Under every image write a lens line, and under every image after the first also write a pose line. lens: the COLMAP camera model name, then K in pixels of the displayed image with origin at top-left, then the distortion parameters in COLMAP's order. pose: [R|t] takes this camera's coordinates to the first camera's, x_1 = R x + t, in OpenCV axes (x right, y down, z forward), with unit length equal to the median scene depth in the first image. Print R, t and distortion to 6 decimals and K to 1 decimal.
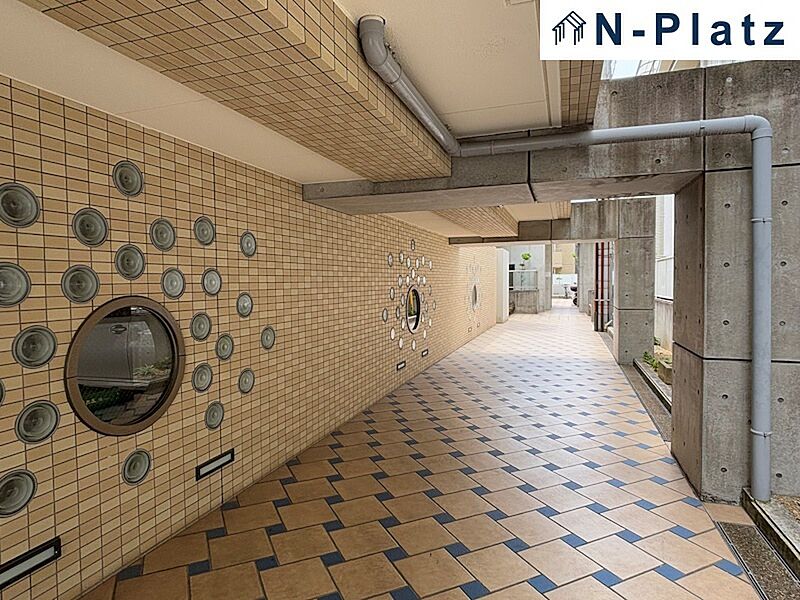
lens RADIAL K [[469.8, 0, 403.0], [0, 469.8, 295.6], [0, 0, 1]] dist [0.028889, -0.033568]
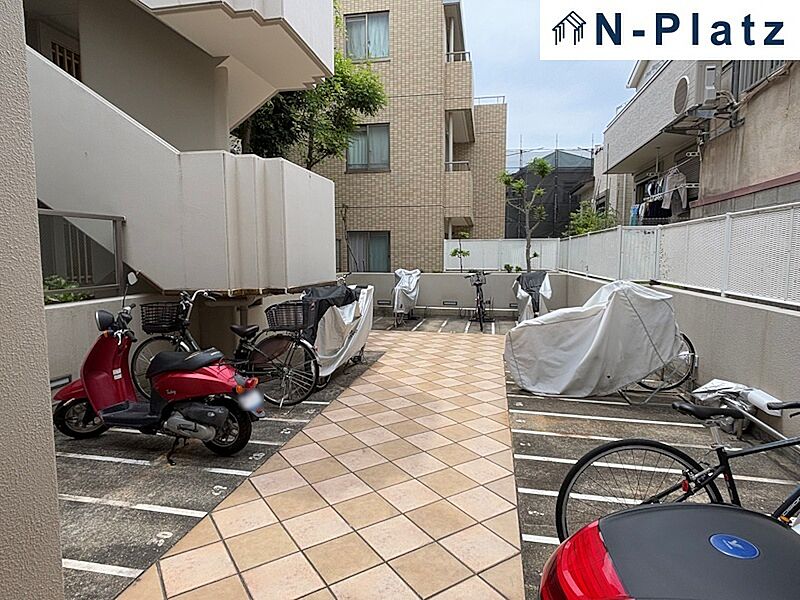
lens RADIAL K [[469.8, 0, 399.9], [0, 469.8, 300.8], [0, 0, 1]] dist [0.028889, -0.033568]
pose [[0.987181, 0.008305, 0.159389, 0.259533], [-0.019335, 0.997513, 0.067775, -0.026471], [-0.158430, -0.069988, 0.984887, 0.745254]]
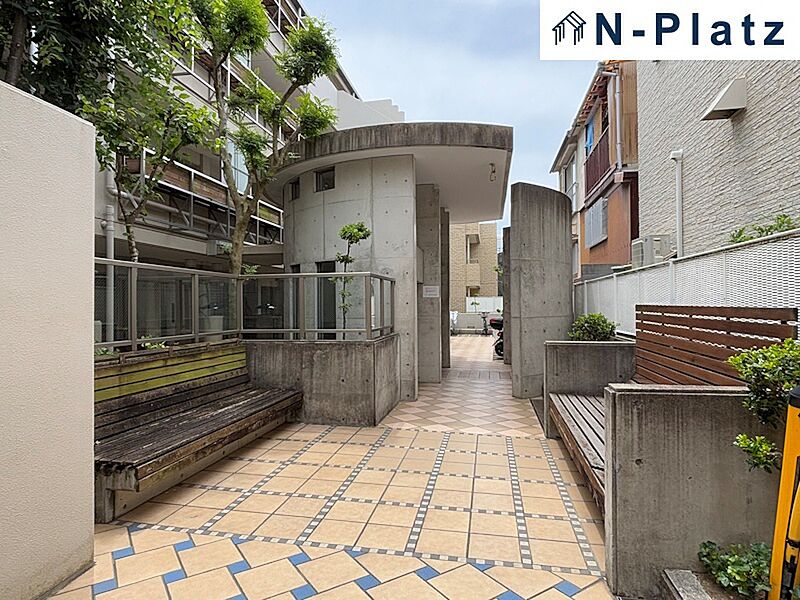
lens RADIAL K [[469.8, 0, 401.0], [0, 469.8, 302.7], [0, 0, 1]] dist [0.028889, -0.033568]
pose [[0.988614, 0.019288, 0.149234, 0.140284], [-0.014337, 0.999313, -0.034179, -0.014428], [-0.149791, 0.031650, 0.988211, 0.392304]]
